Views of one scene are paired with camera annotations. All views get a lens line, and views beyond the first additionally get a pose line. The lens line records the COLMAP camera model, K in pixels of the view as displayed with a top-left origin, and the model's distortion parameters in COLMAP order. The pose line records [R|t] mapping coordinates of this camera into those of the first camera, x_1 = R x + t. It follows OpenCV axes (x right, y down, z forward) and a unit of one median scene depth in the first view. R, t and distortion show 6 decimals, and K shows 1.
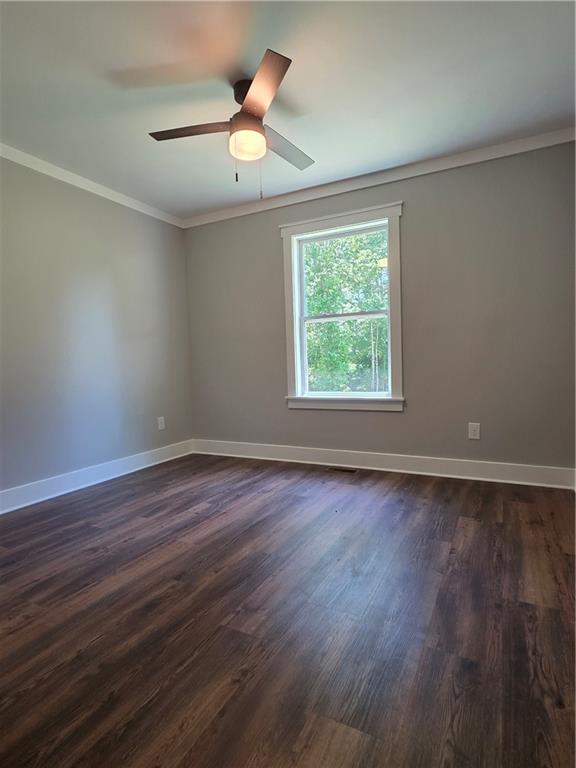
lens RADIAL K [[413.7, 0, 288.7], [0, 413.7, 383.3], [0, 0, 1]] dist [0.002187, -0.000055]
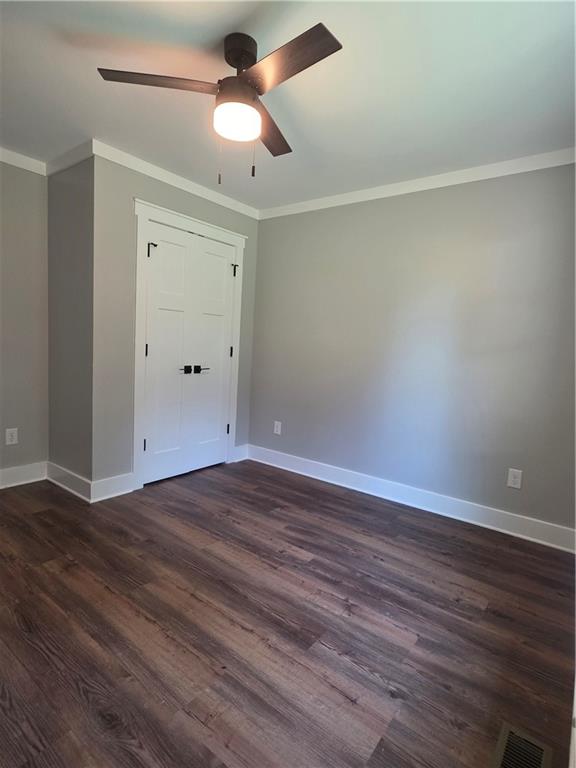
lens RADIAL K [[413.7, 0, 289.8], [0, 413.7, 383.4], [0, 0, 1]] dist [0.002187, -0.000055]
pose [[-0.178092, 0.122241, -0.976391, 0.597123], [-0.099252, 0.984962, 0.141417, -0.172387], [0.978996, 0.122094, -0.163281, 1.090098]]
